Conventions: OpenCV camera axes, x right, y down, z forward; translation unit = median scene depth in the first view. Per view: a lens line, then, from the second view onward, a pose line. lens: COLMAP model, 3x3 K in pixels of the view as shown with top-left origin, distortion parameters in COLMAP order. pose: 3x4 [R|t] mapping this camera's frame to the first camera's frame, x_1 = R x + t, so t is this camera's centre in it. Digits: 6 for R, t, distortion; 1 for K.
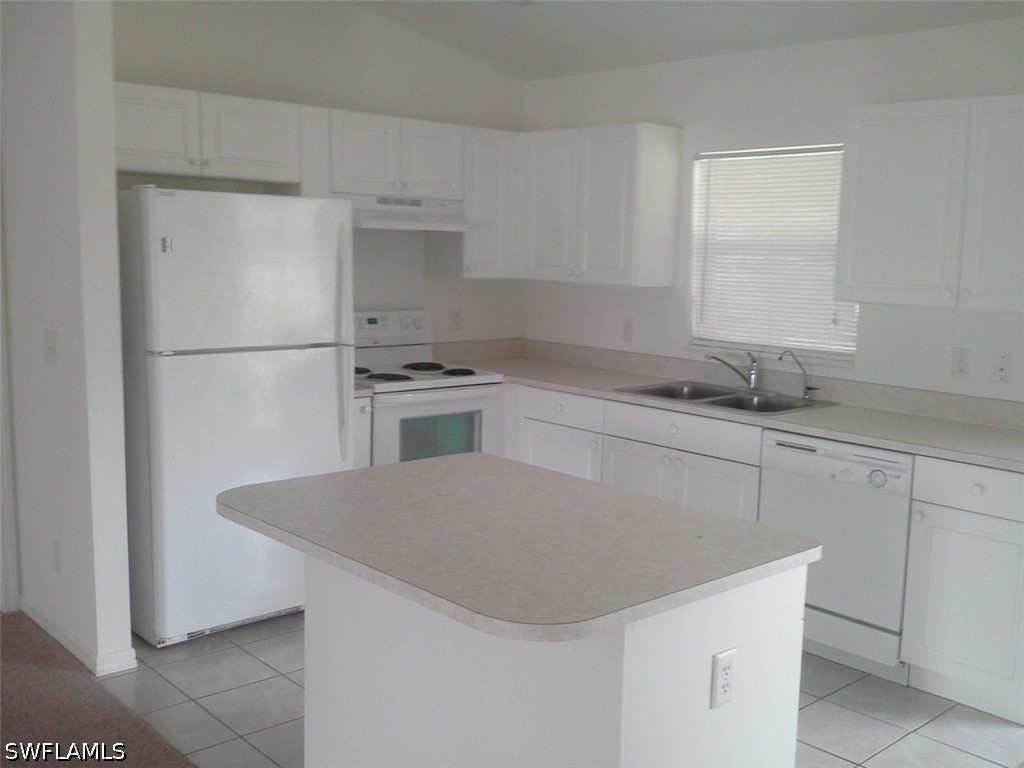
lens RADIAL K [[1019.8, 0, 512.0], [0, 1019.8, 384.0], [0, 0, 1]] dist [0.074115, -0.236373]
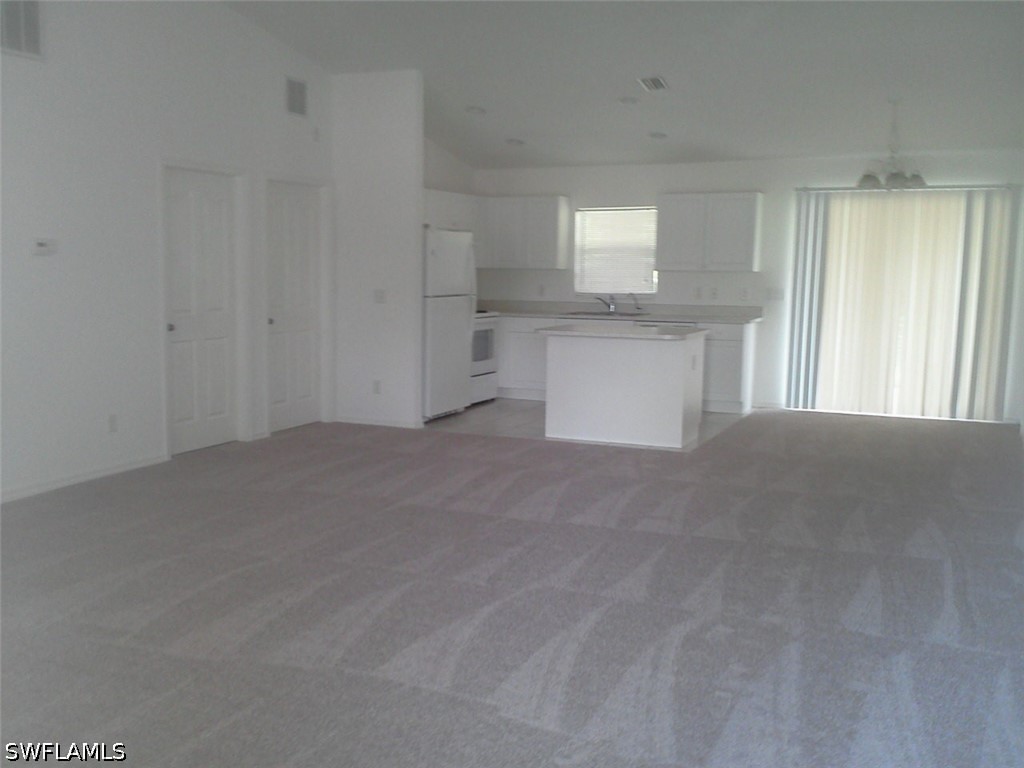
lens RADIAL K [[1019.8, 0, 512.0], [0, 1019.8, 384.0], [0, 0, 1]] dist [0.074115, -0.236373]
pose [[0.911199, -0.063434, 0.407054, -0.927844], [0.065433, 0.997816, 0.009025, 0.132381], [-0.406738, 0.018411, 0.913359, -1.017367]]
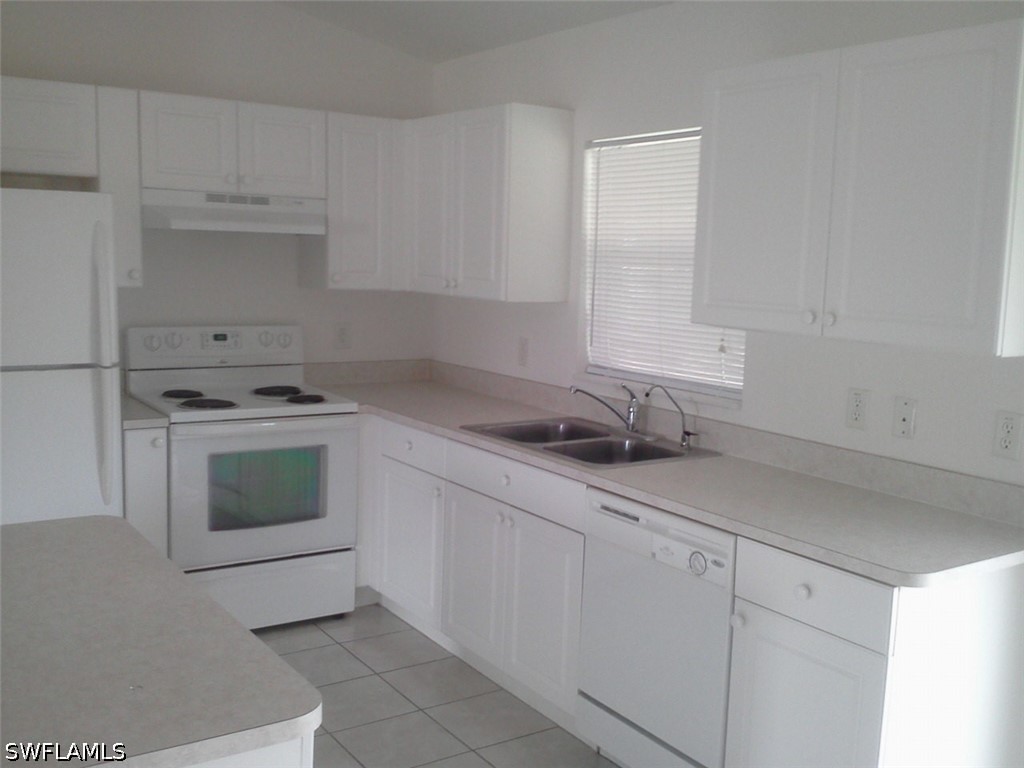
lens RADIAL K [[1019.8, 0, 512.0], [0, 1019.8, 384.0], [0, 0, 1]] dist [0.074115, -0.236373]
pose [[0.989889, 0.023381, -0.139904, 0.254253], [-0.025111, 0.999628, -0.010613, -0.020883], [0.139604, 0.014019, 0.990108, 0.191802]]
